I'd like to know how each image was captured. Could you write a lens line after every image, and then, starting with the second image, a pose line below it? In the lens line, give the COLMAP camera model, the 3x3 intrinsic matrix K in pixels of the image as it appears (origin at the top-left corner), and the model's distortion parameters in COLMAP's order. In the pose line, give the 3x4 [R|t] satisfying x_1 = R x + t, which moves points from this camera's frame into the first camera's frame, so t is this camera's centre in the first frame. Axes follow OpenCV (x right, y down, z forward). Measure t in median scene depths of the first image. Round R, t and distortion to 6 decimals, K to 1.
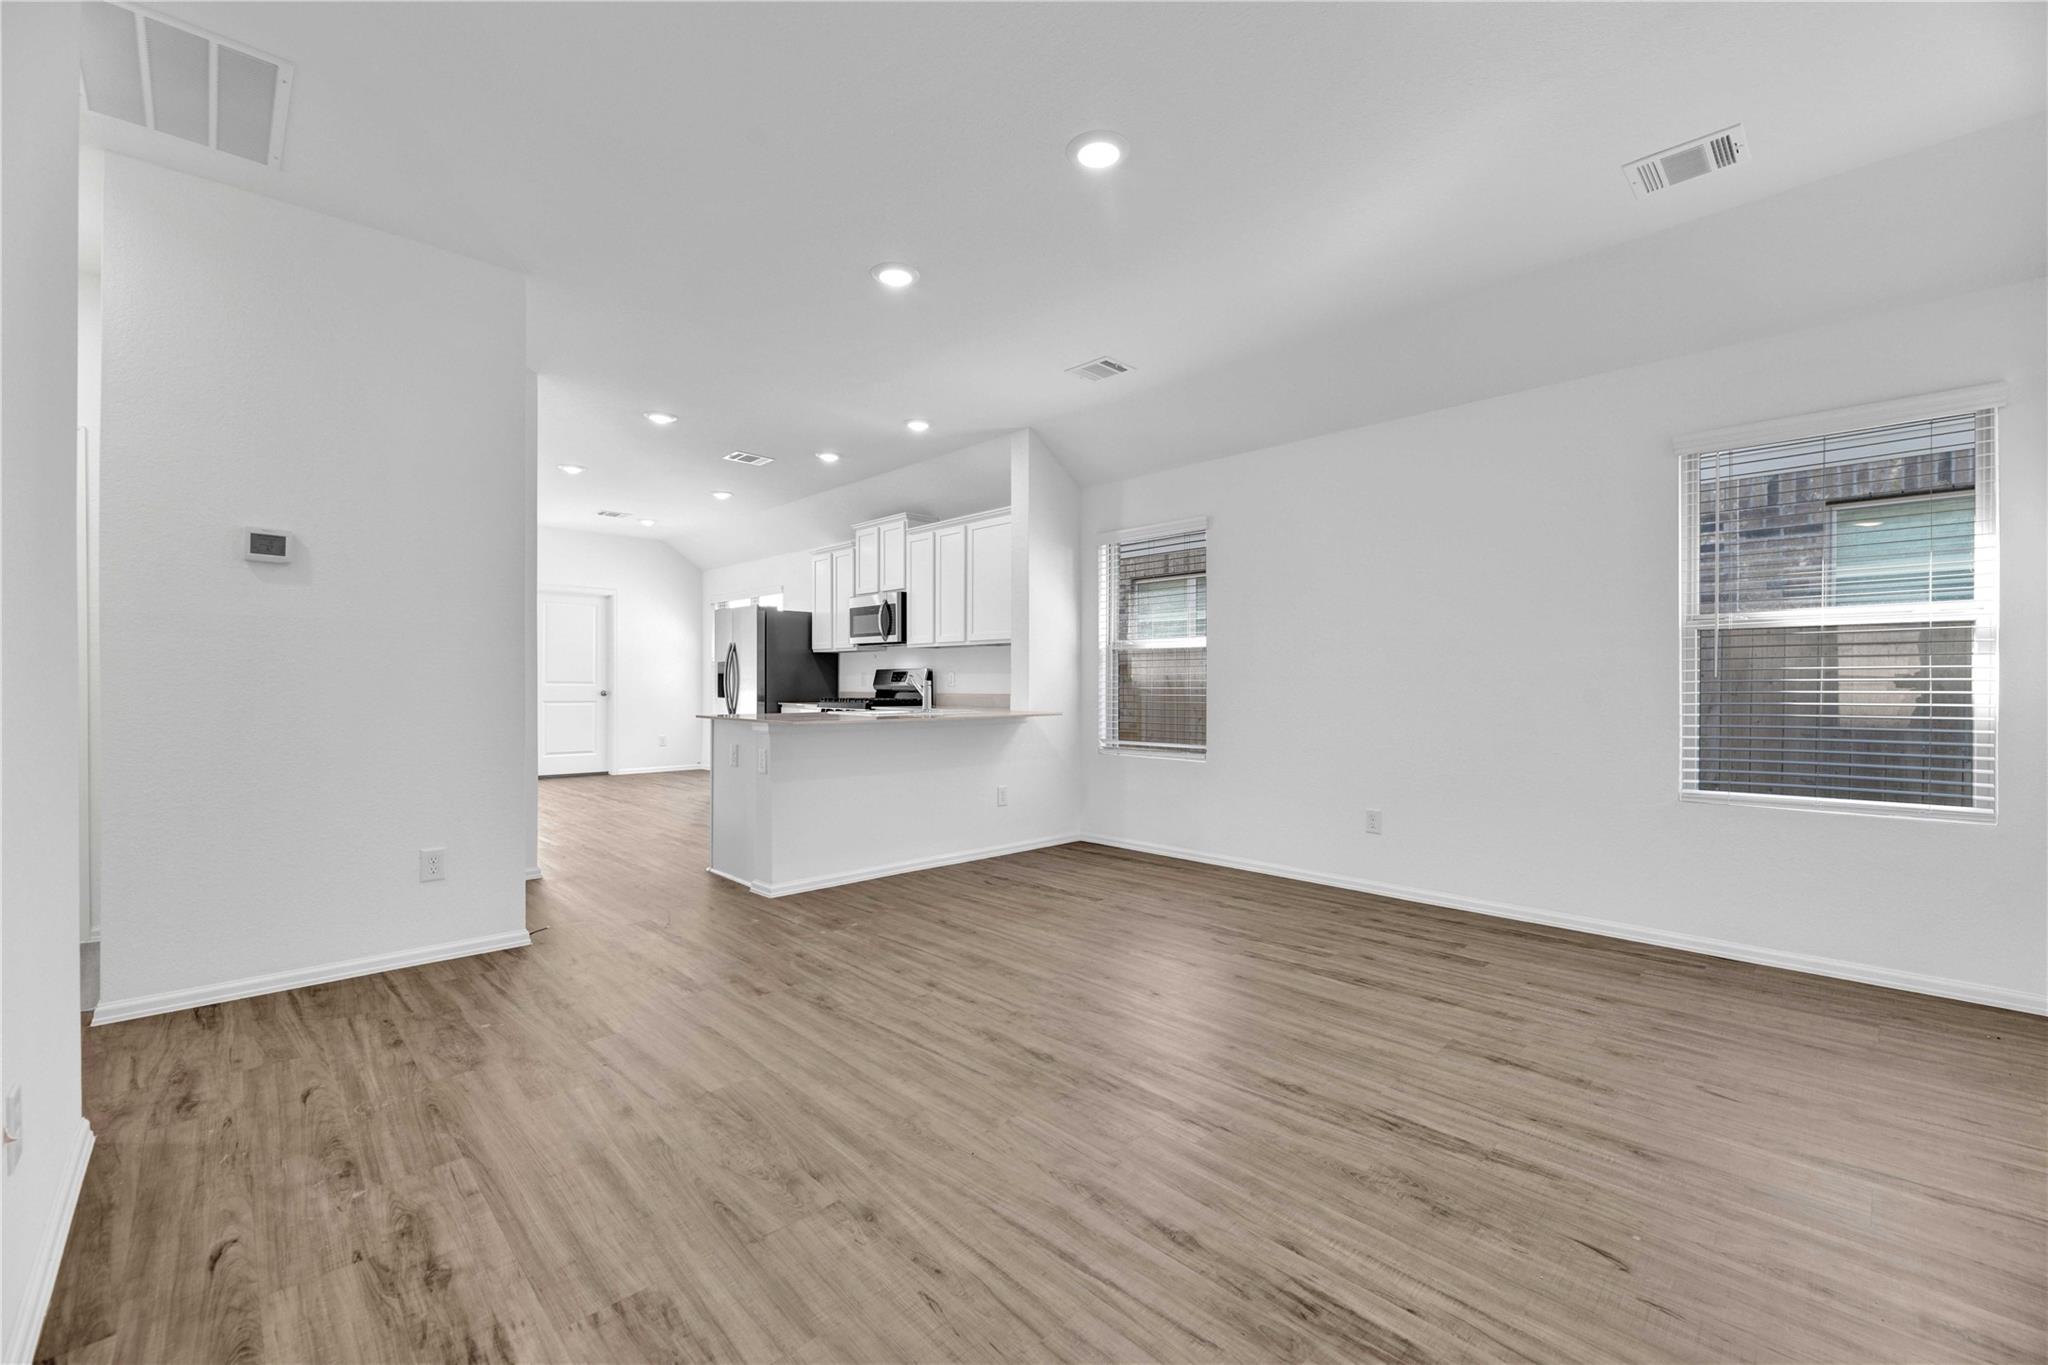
lens RADIAL K [[832.1, 0, 1007.4], [0, 832.1, 692.3], [0, 0, 1]] dist [-0.000456, -0.001589]
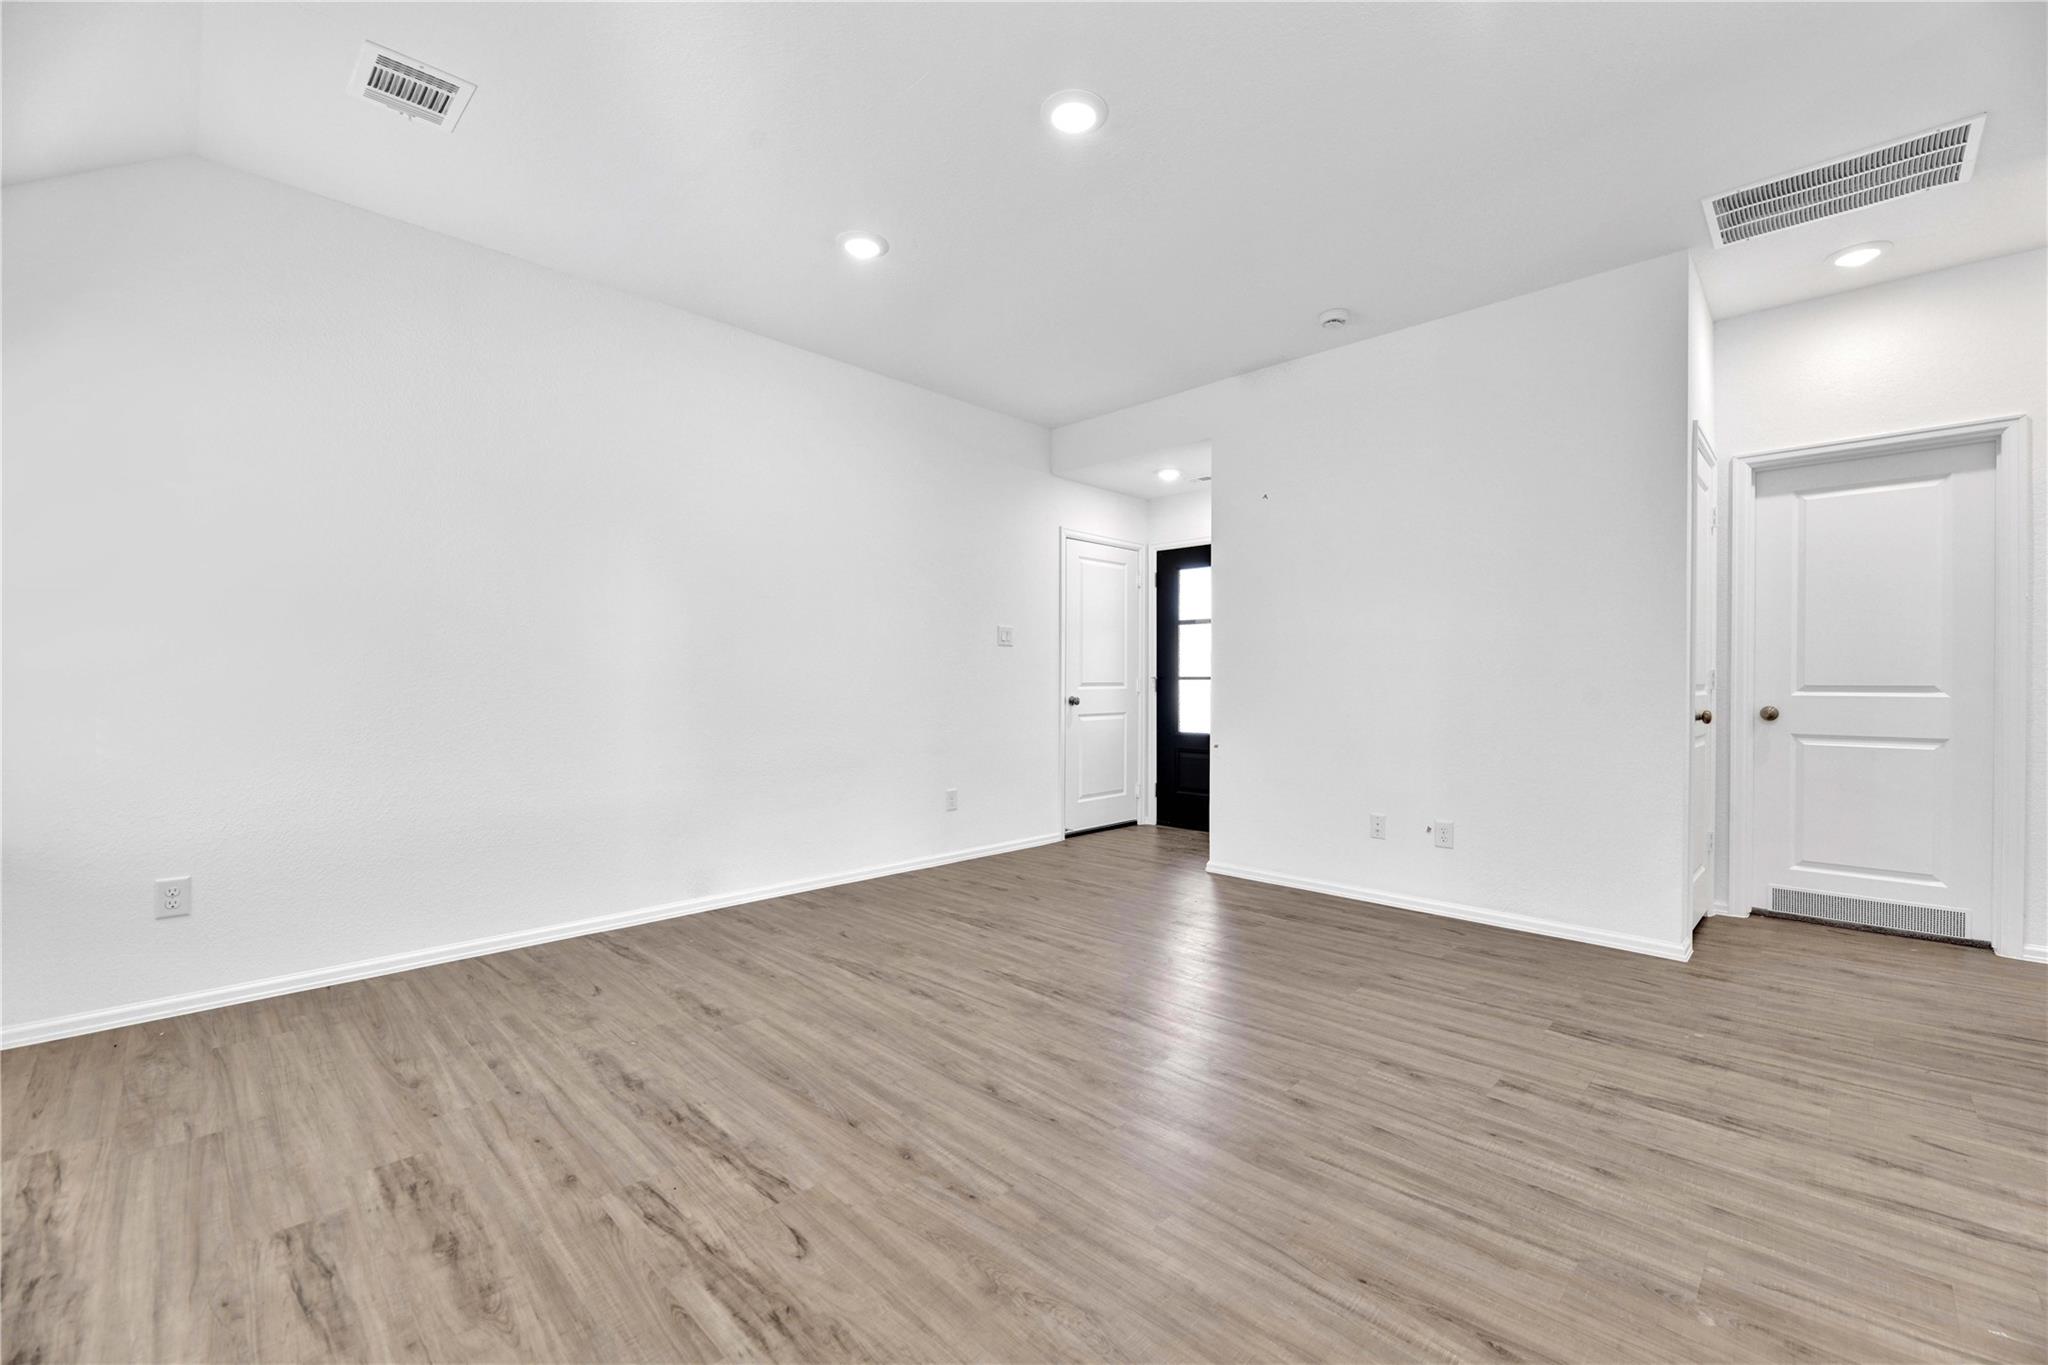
lens RADIAL K [[832.1, 0, 1034.9], [0, 832.1, 676.2], [0, 0, 1]] dist [-0.000456, -0.001589]
pose [[-0.998127, -0.006525, -0.060823, 0.201457], [-0.006926, 0.999956, 0.006370, -0.017409], [0.060779, 0.006779, -0.998128, 1.877704]]
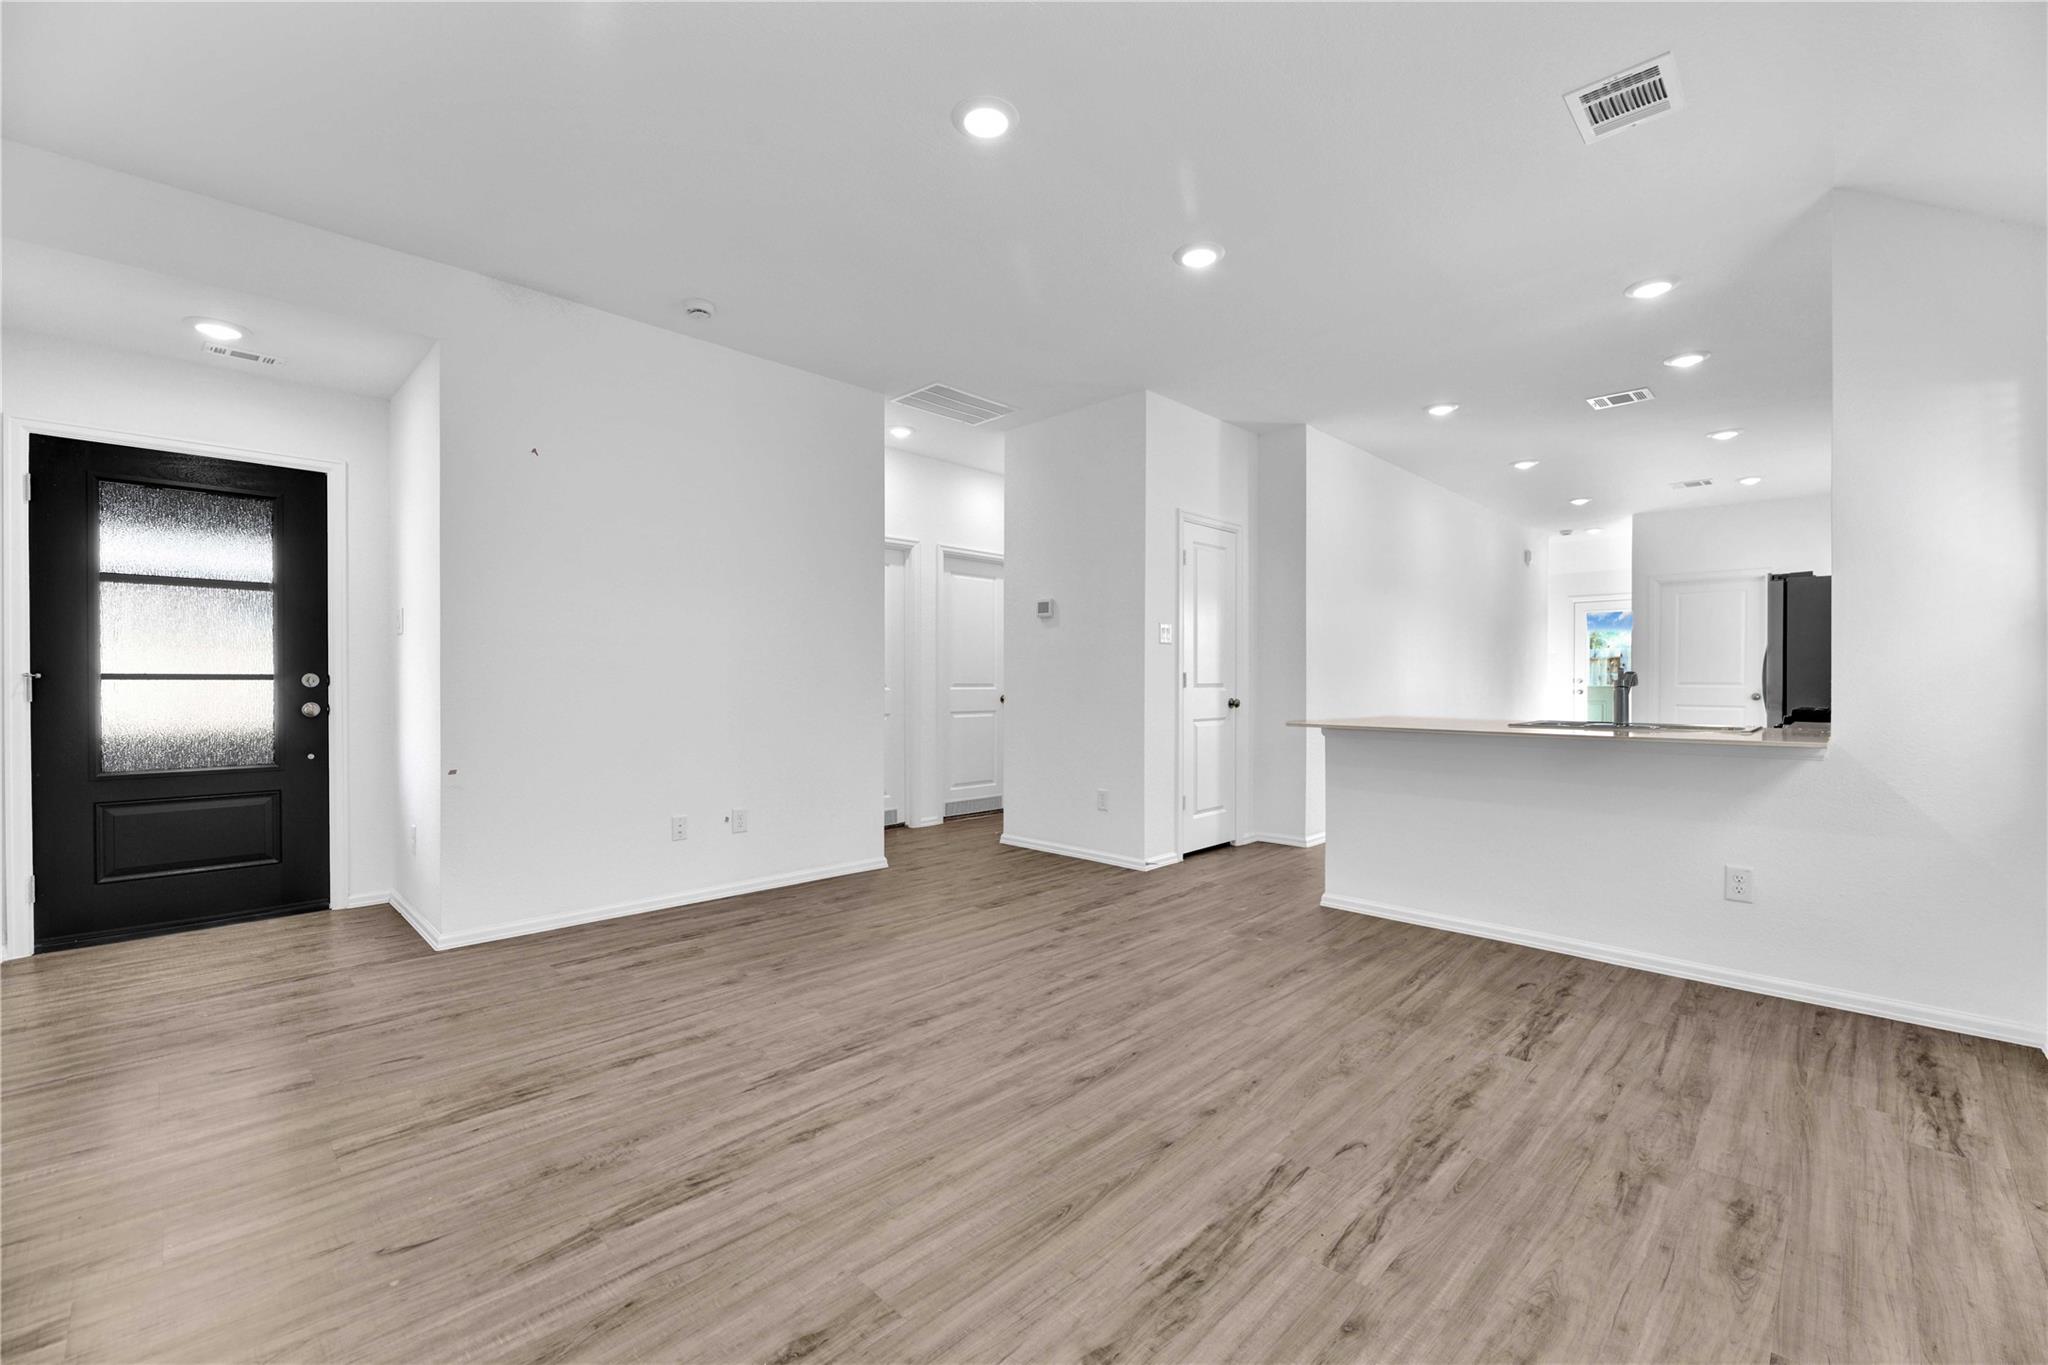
lens RADIAL K [[832.1, 0, 1058.0], [0, 832.1, 664.0], [0, 0, 1]] dist [-0.000456, -0.001589]
pose [[0.060630, -0.023761, -0.997877, 1.028918], [-0.012647, 0.999618, -0.024571, -0.005243], [0.998080, 0.014110, 0.060306, 0.990808]]
